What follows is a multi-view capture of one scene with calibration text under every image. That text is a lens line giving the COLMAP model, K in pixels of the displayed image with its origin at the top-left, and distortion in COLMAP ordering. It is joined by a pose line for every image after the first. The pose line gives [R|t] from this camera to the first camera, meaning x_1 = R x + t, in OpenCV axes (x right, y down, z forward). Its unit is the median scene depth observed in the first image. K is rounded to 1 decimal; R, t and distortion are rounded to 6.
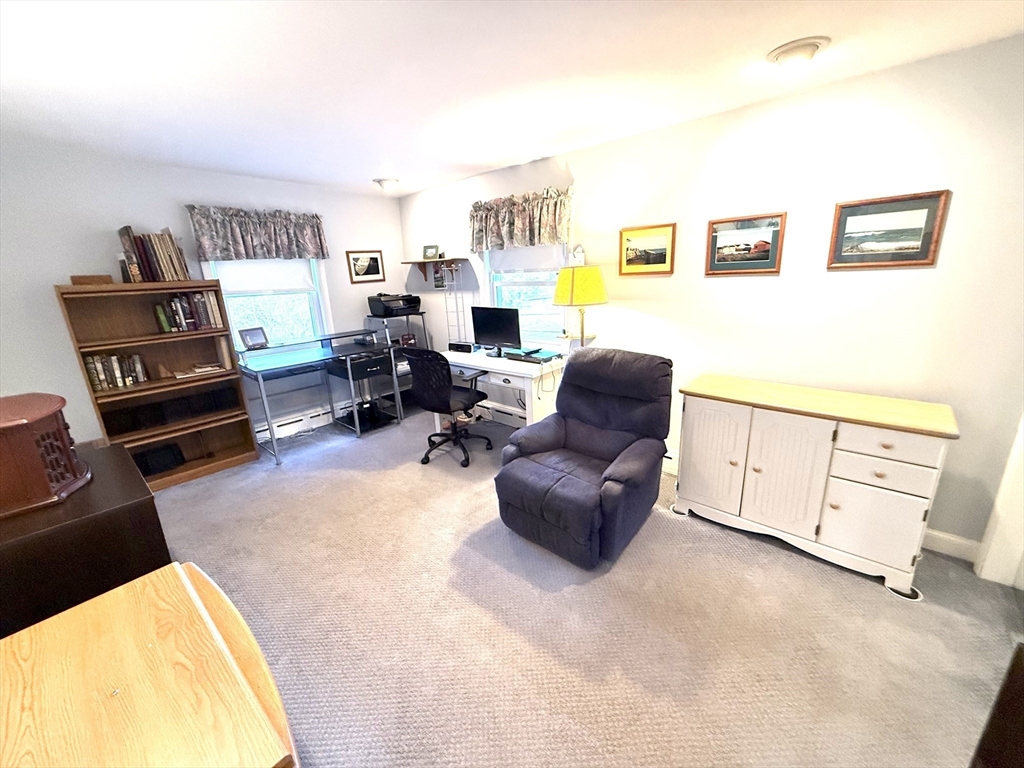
lens RADIAL K [[409.3, 0, 513.5], [0, 409.3, 383.4], [0, 0, 1]] dist [-0.002958, -0.000228]
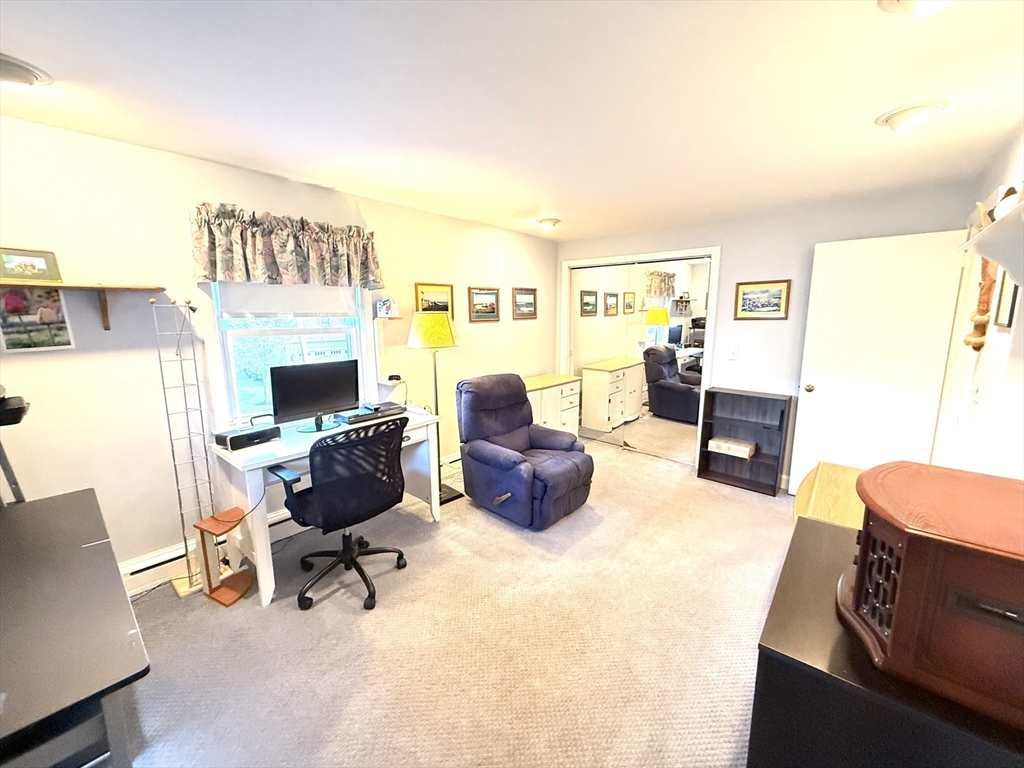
lens RADIAL K [[406.4, 0, 514.1], [0, 406.4, 378.7], [0, 0, 1]] dist [0.001294, 0.000156]
pose [[-0.016552, -0.122538, 0.992326, -0.921726], [0.264094, 0.956681, 0.122541, -0.185289], [-0.964355, 0.264096, 0.016527, 0.788341]]
